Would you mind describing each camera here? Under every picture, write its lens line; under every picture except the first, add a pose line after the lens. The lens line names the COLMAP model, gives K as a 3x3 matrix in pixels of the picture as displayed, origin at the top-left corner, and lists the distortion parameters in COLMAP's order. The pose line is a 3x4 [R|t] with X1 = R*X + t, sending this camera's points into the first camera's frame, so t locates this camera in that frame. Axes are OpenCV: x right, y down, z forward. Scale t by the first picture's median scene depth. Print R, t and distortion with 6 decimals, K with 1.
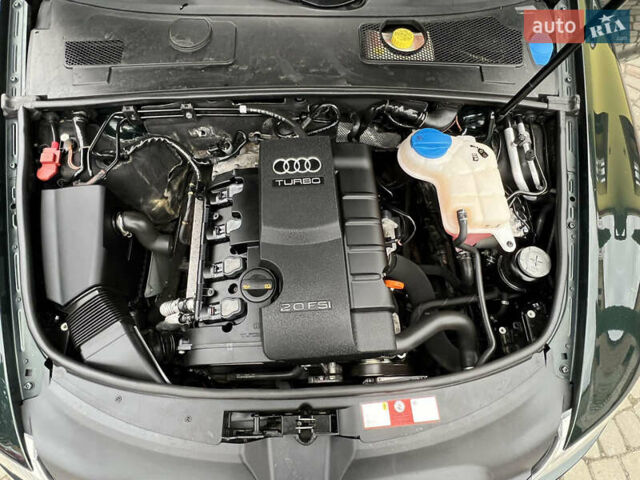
lens RADIAL K [[420.0, 0, 320.0], [0, 420.0, 240.0], [0, 0, 1]] dist [0.016307, 0.000445]
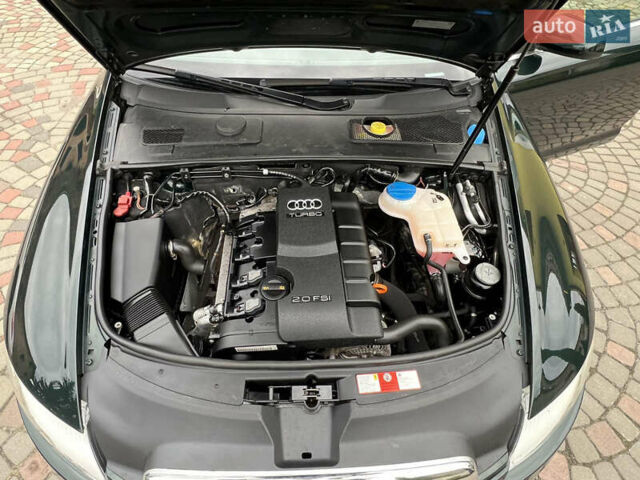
lens RADIAL K [[554.9, 0, 322.8], [0, 554.9, 240.8], [0, 0, 1]] dist [0.095477, -0.130302]
pose [[0.999943, -0.006935, 0.008057, -0.010450], [0.009423, 0.929070, -0.369783, 0.589747], [-0.004921, 0.369838, 0.929083, -0.630388]]
